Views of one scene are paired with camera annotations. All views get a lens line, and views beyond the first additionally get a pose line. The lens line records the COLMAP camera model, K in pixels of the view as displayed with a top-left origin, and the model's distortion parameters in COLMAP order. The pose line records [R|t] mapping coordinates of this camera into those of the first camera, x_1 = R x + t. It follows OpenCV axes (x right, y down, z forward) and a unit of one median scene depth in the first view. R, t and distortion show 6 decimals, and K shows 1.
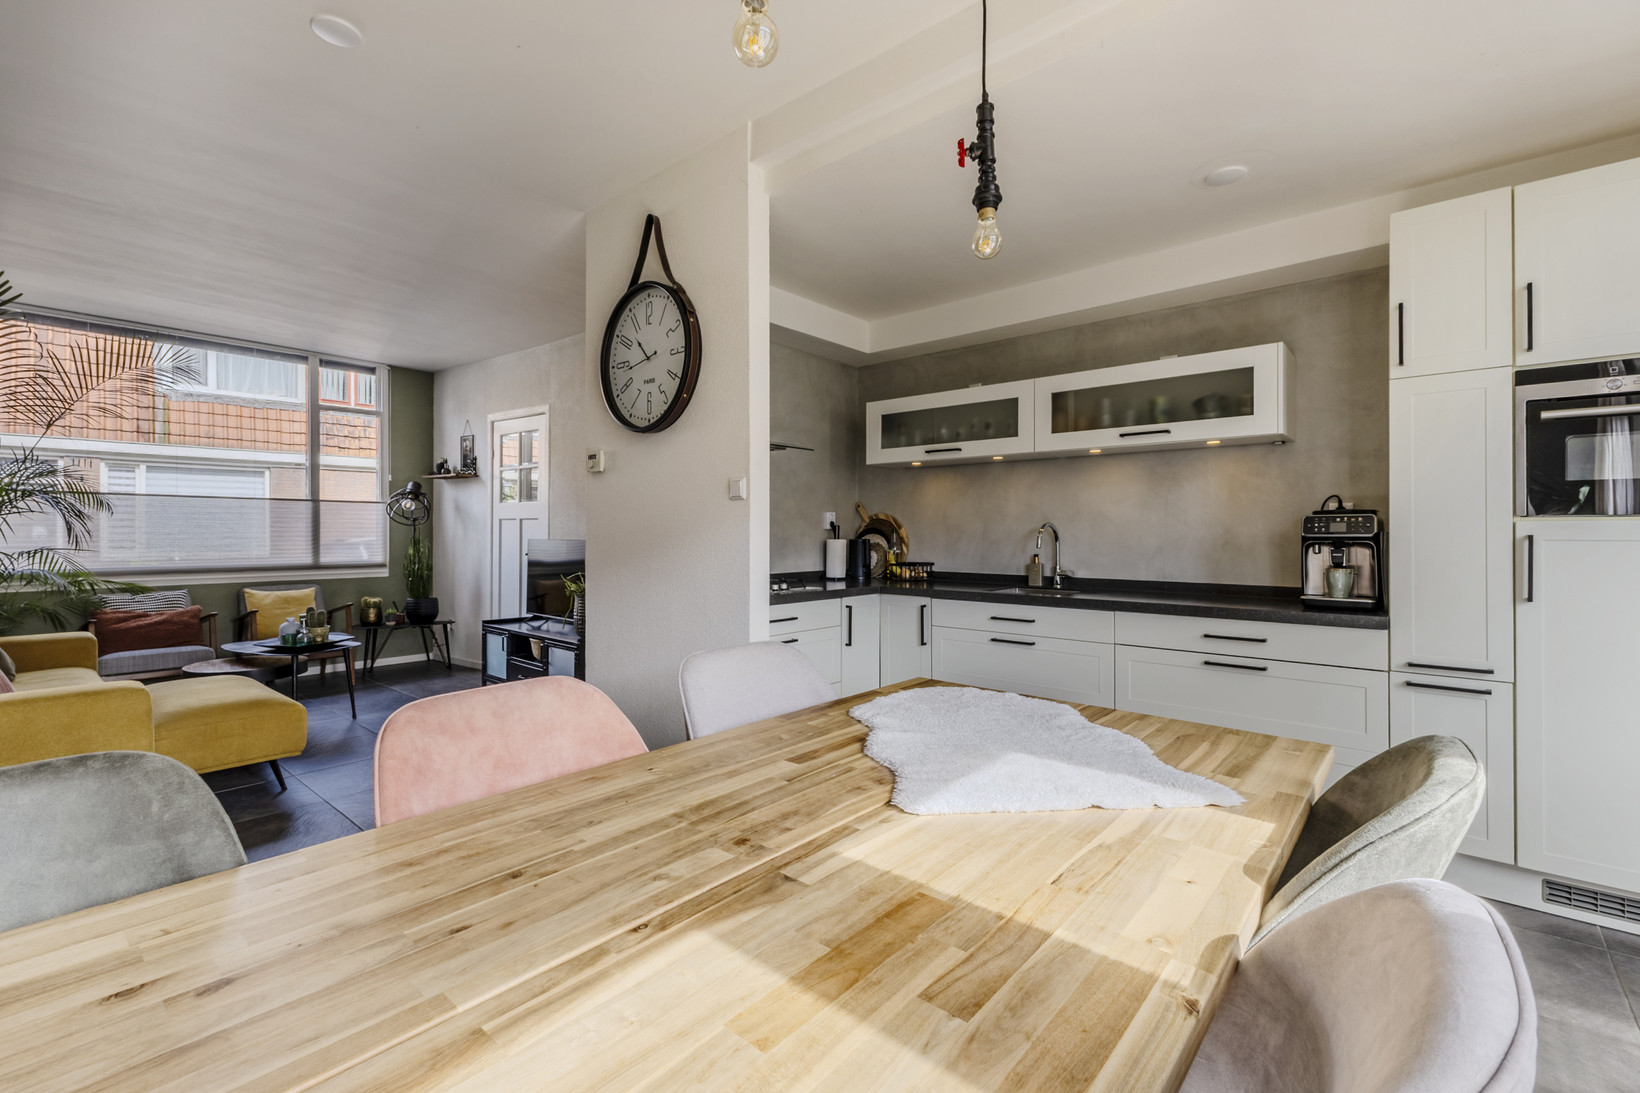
lens RADIAL K [[705.9, 0, 825.6], [0, 705.9, 532.7], [0, 0, 1]] dist [0.010436, -0.001607]
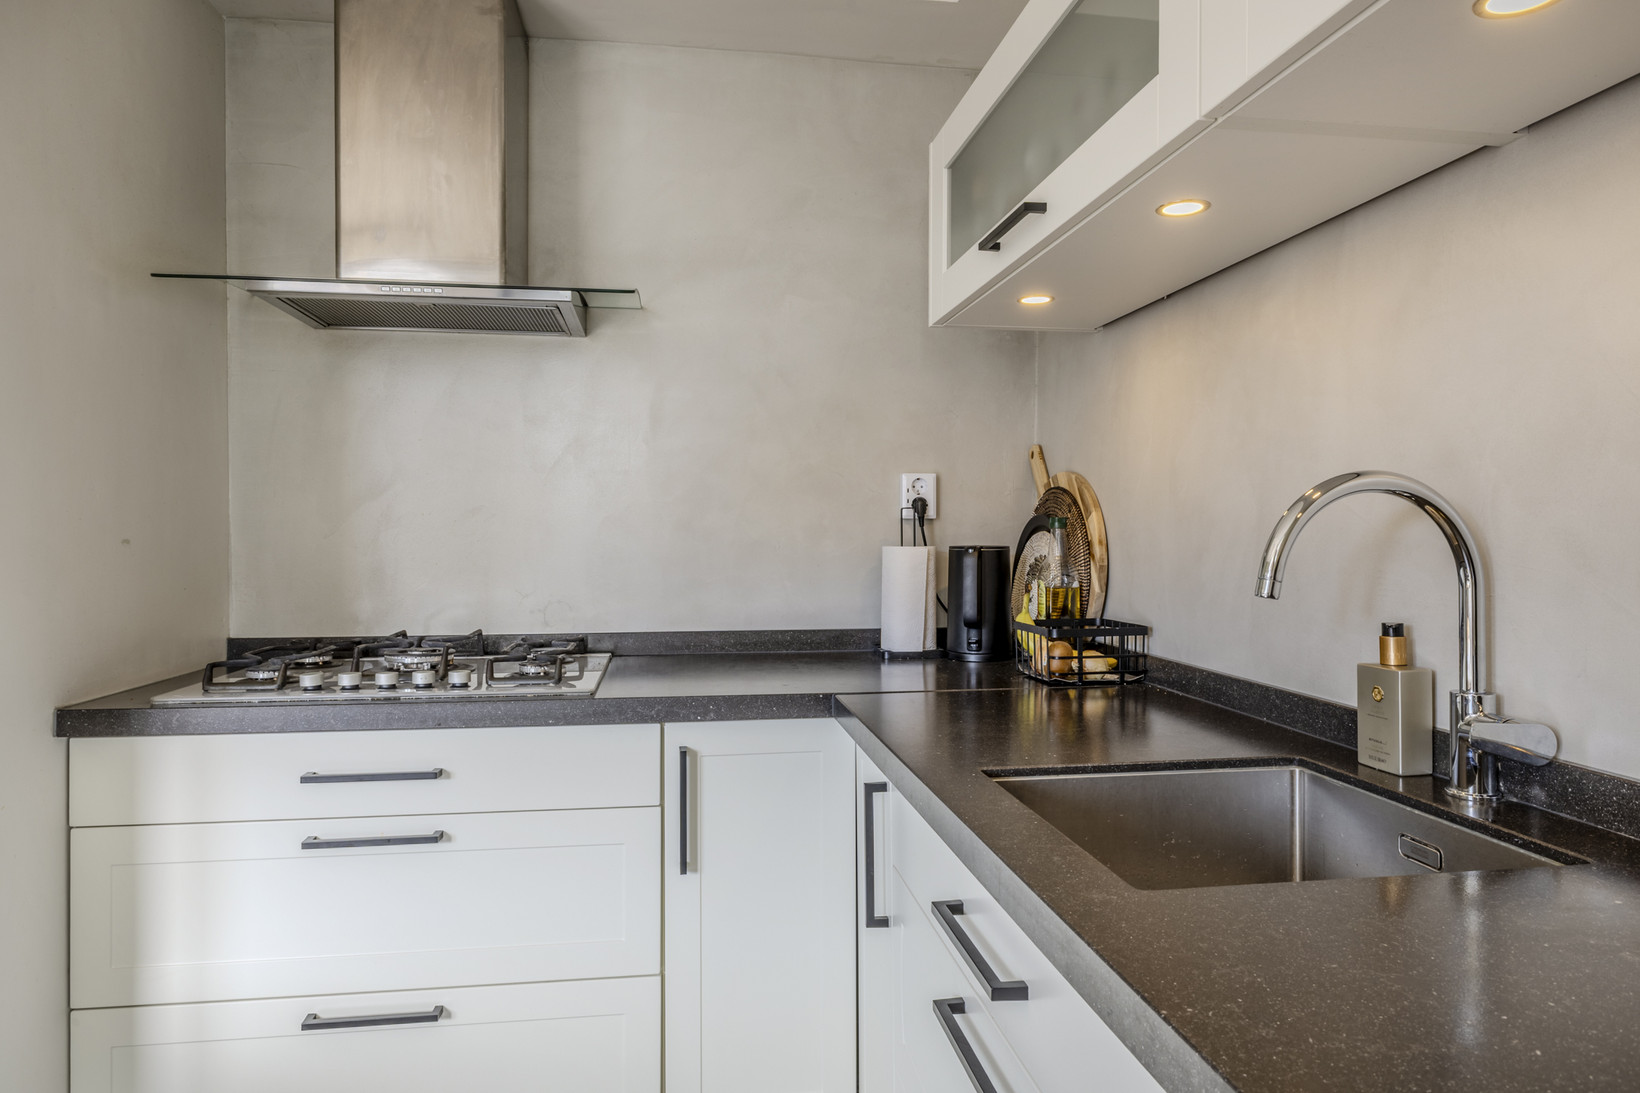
lens RADIAL K [[1016.8, 0, 816.2], [0, 1016.8, 538.2], [0, 0, 1]] dist [0.003798, 0.002136]
pose [[0.755150, 0.005360, -0.655531, 0.401989], [-0.001547, 0.999978, 0.006395, 0.002824], [0.655551, -0.003815, 0.755141, 0.713547]]
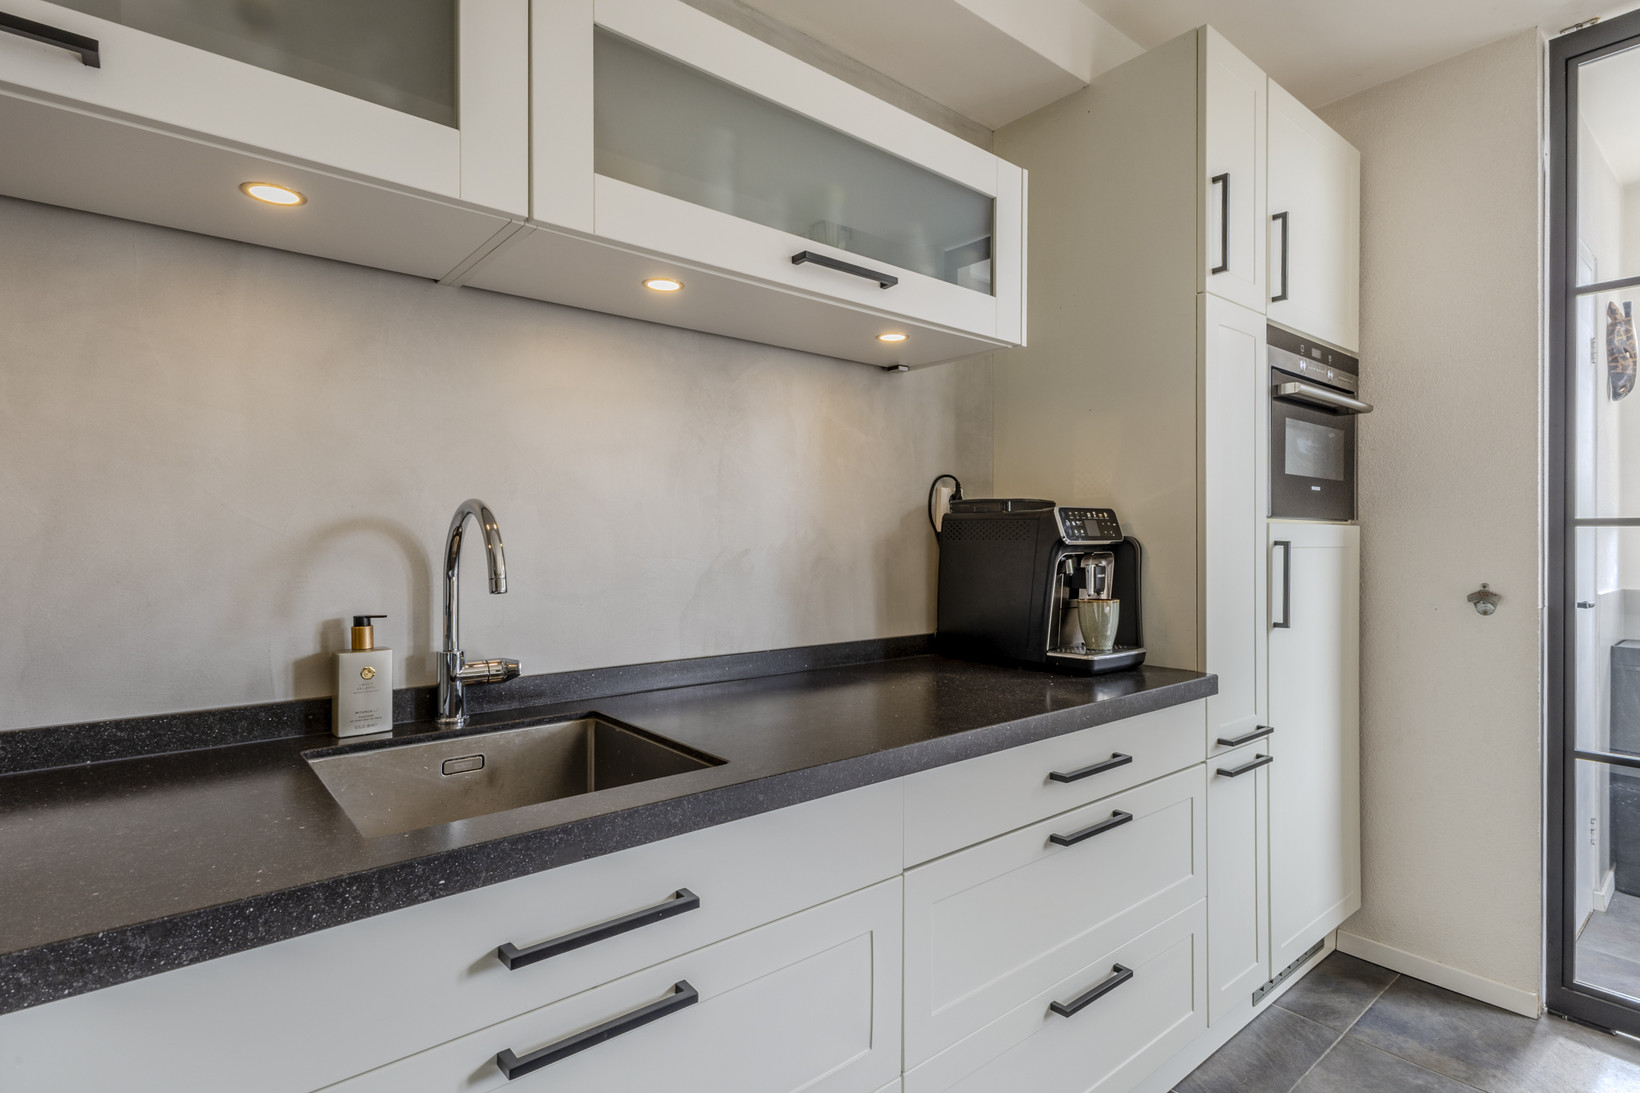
lens RADIAL K [[824.5, 0, 815.6], [0, 824.5, 539.0], [0, 0, 1]] dist [0.009621, -0.004471]
pose [[0.158395, 0.001317, 0.987375, 0.017565], [0.000025, 0.999999, -0.001338, 0.001466], [-0.987376, 0.000236, 0.158394, 0.852149]]
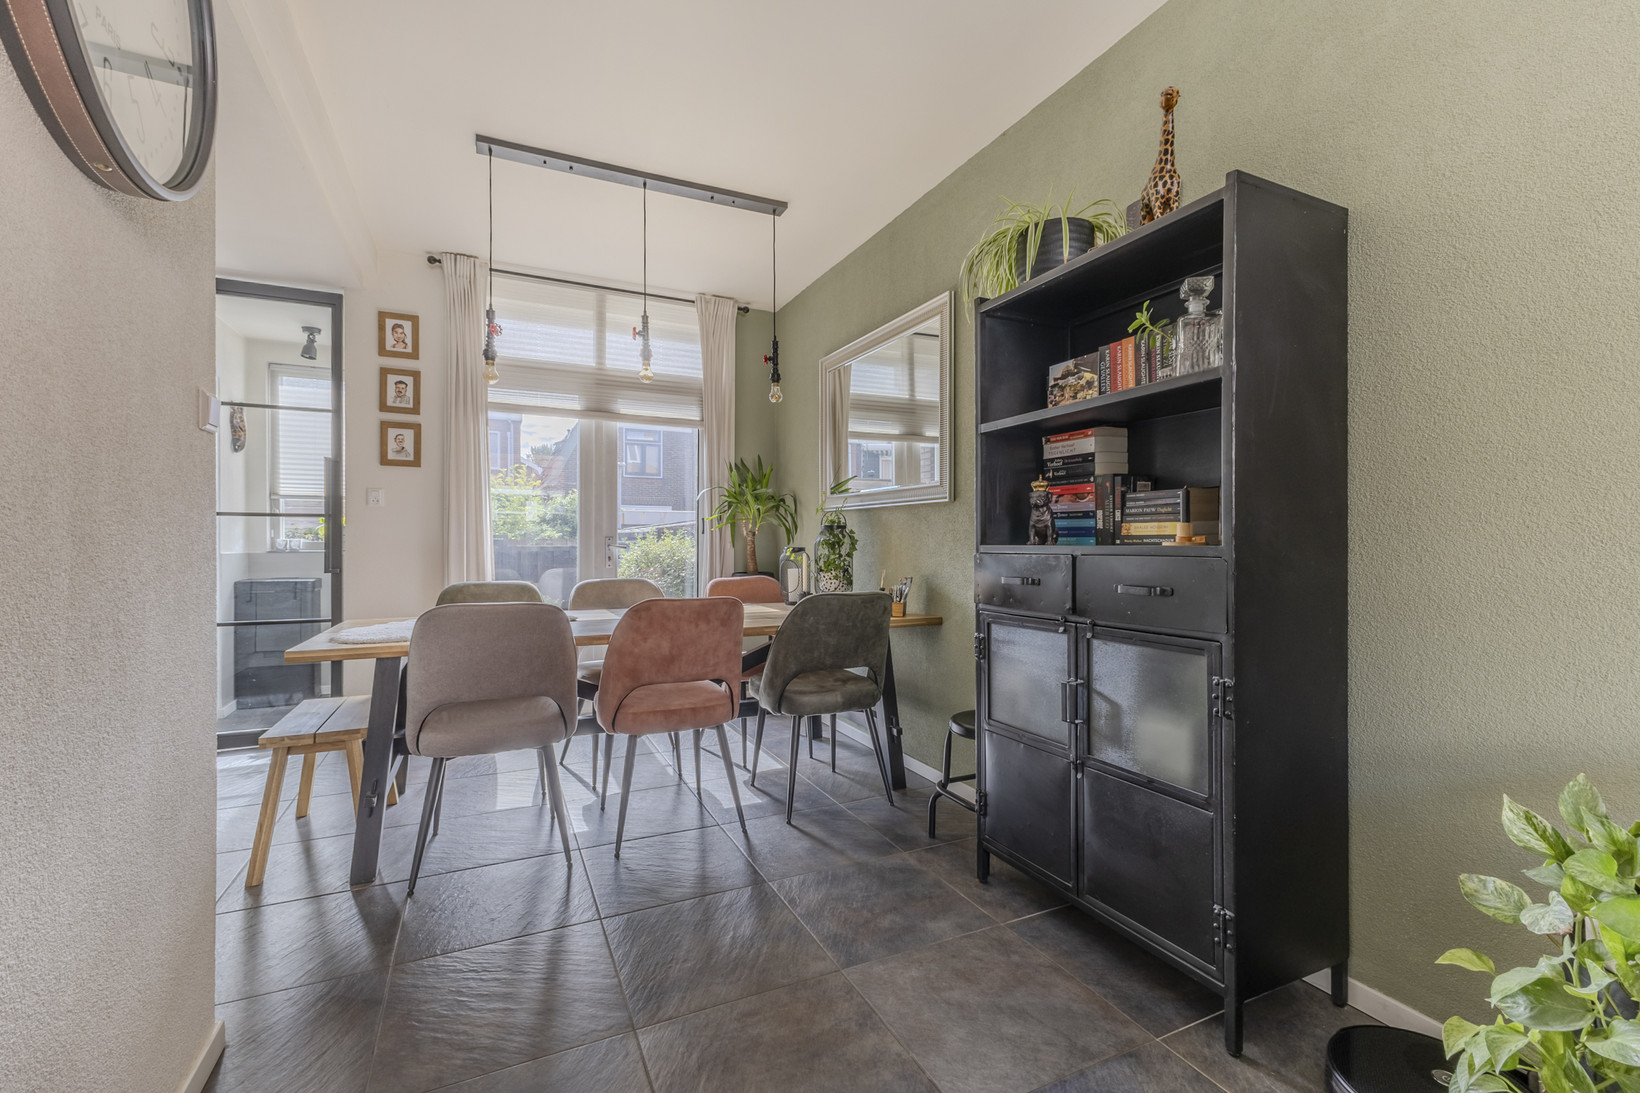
lens RADIAL K [[705.9, 0, 828.6], [0, 705.9, 544.7], [0, 0, 1]] dist [0.010436, -0.001607]
pose [[-0.915607, -0.002784, 0.402065, -0.603496], [-0.000423, 0.999982, 0.005960, 0.027854], [-0.402074, 0.005287, -0.915592, 0.979475]]
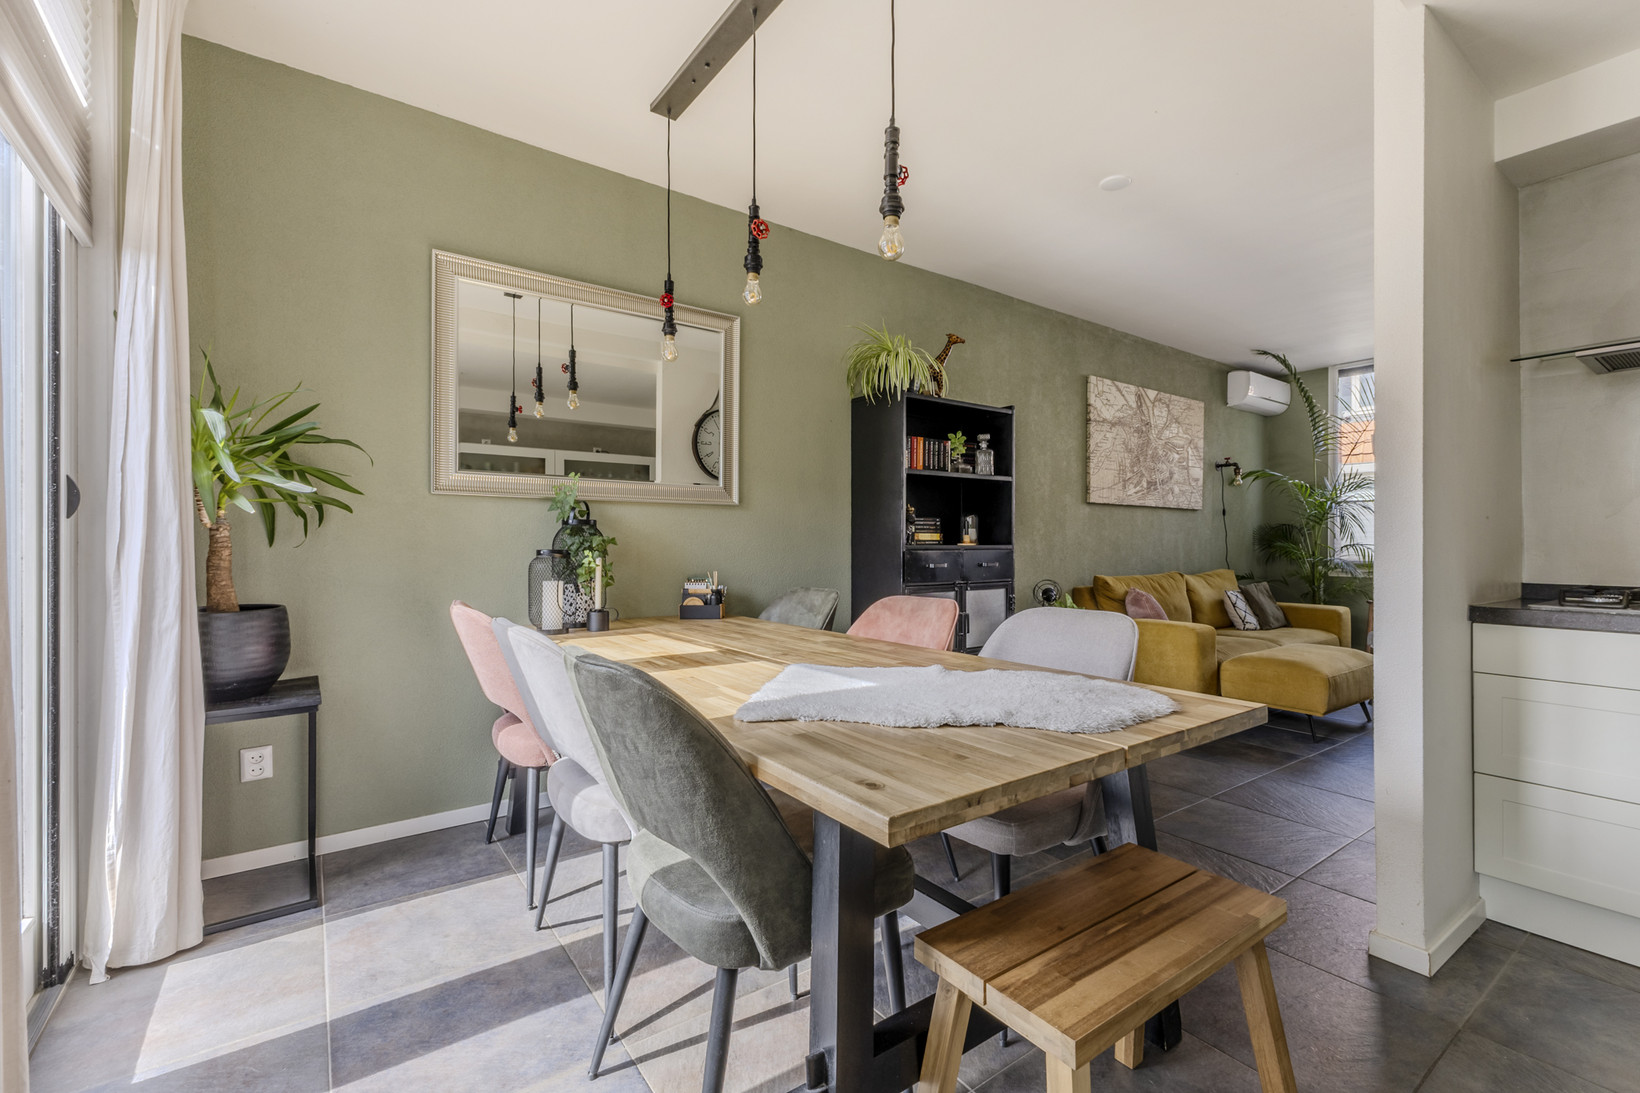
lens RADIAL K [[705.9, 0, 819.5], [0, 705.9, 545.3], [0, 0, 1]] dist [0.010436, -0.001607]
pose [[-0.231827, 0.000446, -0.972757, 0.542736], [-0.000796, 0.999999, 0.000648, 0.032191], [0.972757, 0.000925, -0.231826, 0.452817]]
